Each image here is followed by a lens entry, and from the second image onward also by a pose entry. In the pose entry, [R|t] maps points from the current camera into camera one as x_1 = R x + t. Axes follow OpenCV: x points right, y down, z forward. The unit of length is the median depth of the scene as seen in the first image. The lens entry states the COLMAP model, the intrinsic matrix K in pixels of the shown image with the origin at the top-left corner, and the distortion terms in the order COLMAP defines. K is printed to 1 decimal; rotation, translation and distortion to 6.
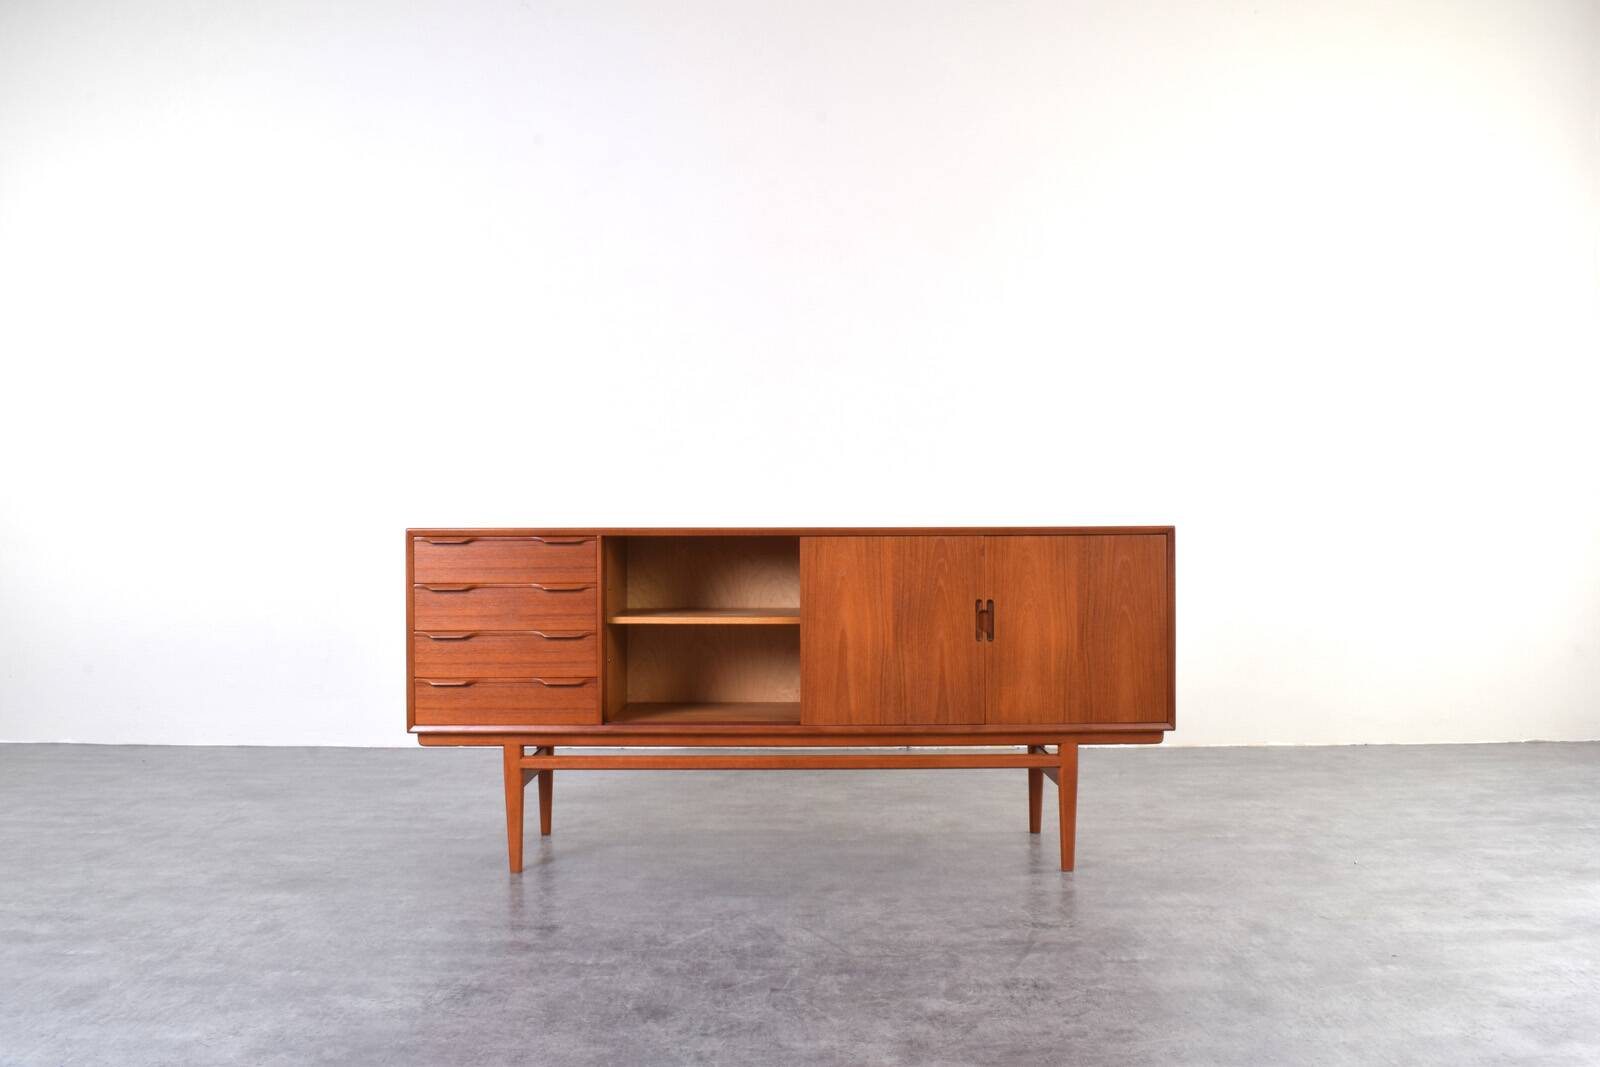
lens RADIAL K [[1193.9, 0, 720.6], [0, 1193.9, 532.6], [0, 0, 1]] dist [-0.060325, 0.001544]
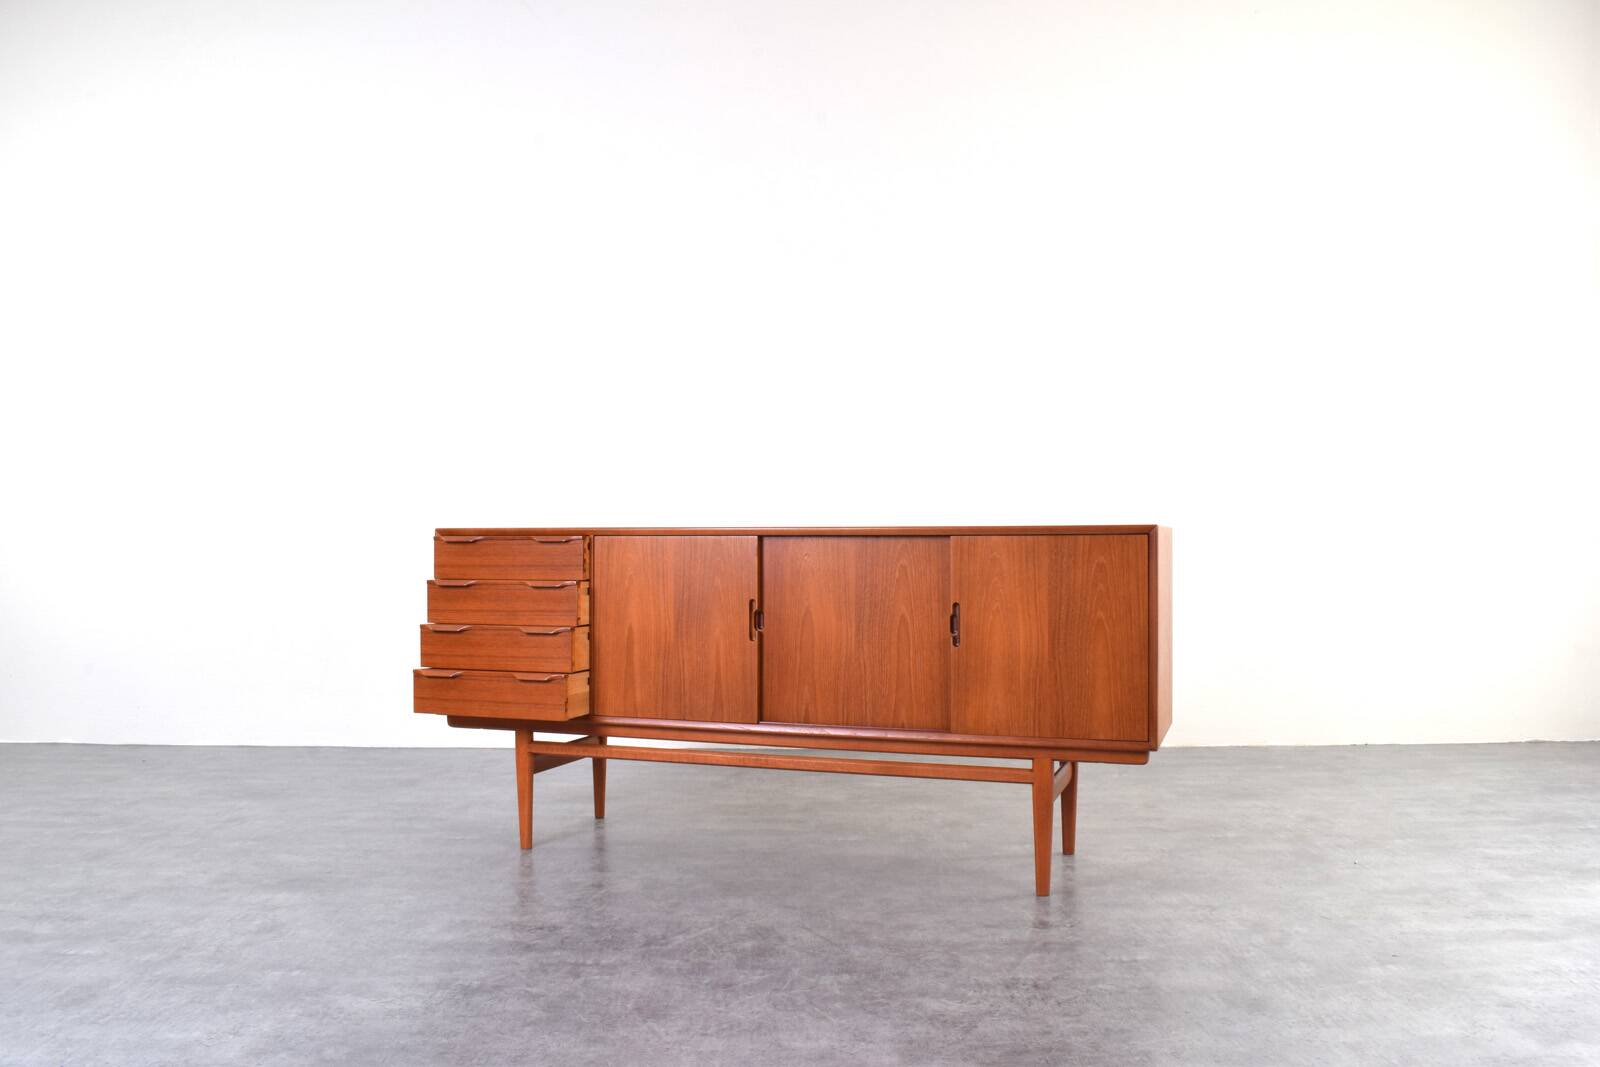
lens RADIAL K [[1297.9, 0, 800.0], [0, 1297.9, 533.5], [0, 0, 1]] dist [-0.086075, 0.009957]
pose [[0.948100, 0.001269, -0.317969, 0.434845], [-0.000587, 0.999997, 0.002239, -0.001242], [0.317971, -0.001936, 0.948099, -0.022284]]
